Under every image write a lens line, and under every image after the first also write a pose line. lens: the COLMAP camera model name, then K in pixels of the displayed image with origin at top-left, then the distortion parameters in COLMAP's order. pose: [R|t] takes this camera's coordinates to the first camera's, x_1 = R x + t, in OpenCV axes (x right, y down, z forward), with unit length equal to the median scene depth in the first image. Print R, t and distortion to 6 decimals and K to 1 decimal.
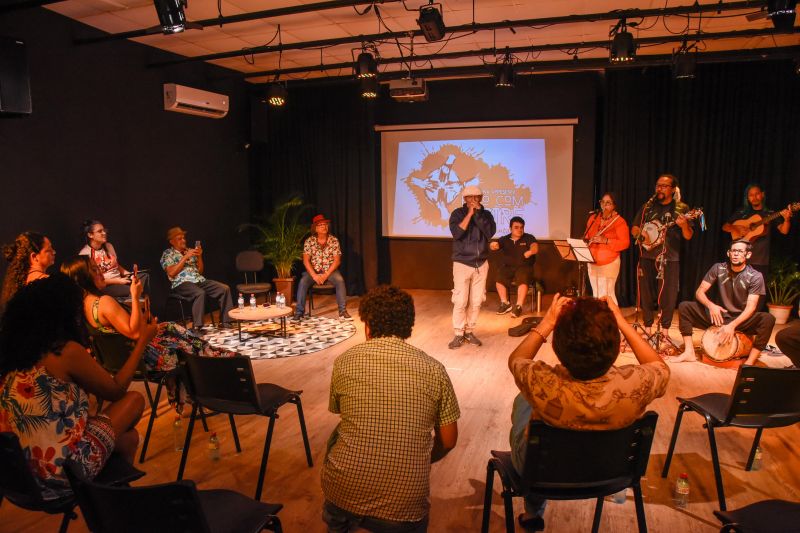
lens RADIAL K [[557.6, 0, 399.1], [0, 557.6, 254.5], [0, 0, 1]] dist [-0.080426, 0.003320]
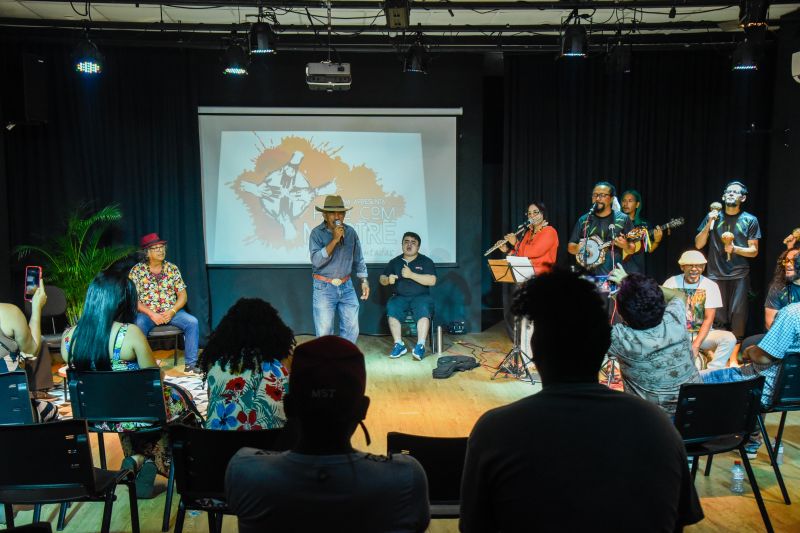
lens RADIAL K [[874.2, 0, 400.0], [0, 874.2, 266.5], [0, 0, 1]] dist [0.068419, 0.013666]
pose [[0.936308, -0.021823, 0.350500, -0.239373], [0.034518, 0.998953, -0.030011, 0.016002], [-0.349478, 0.040198, 0.936082, -0.158099]]
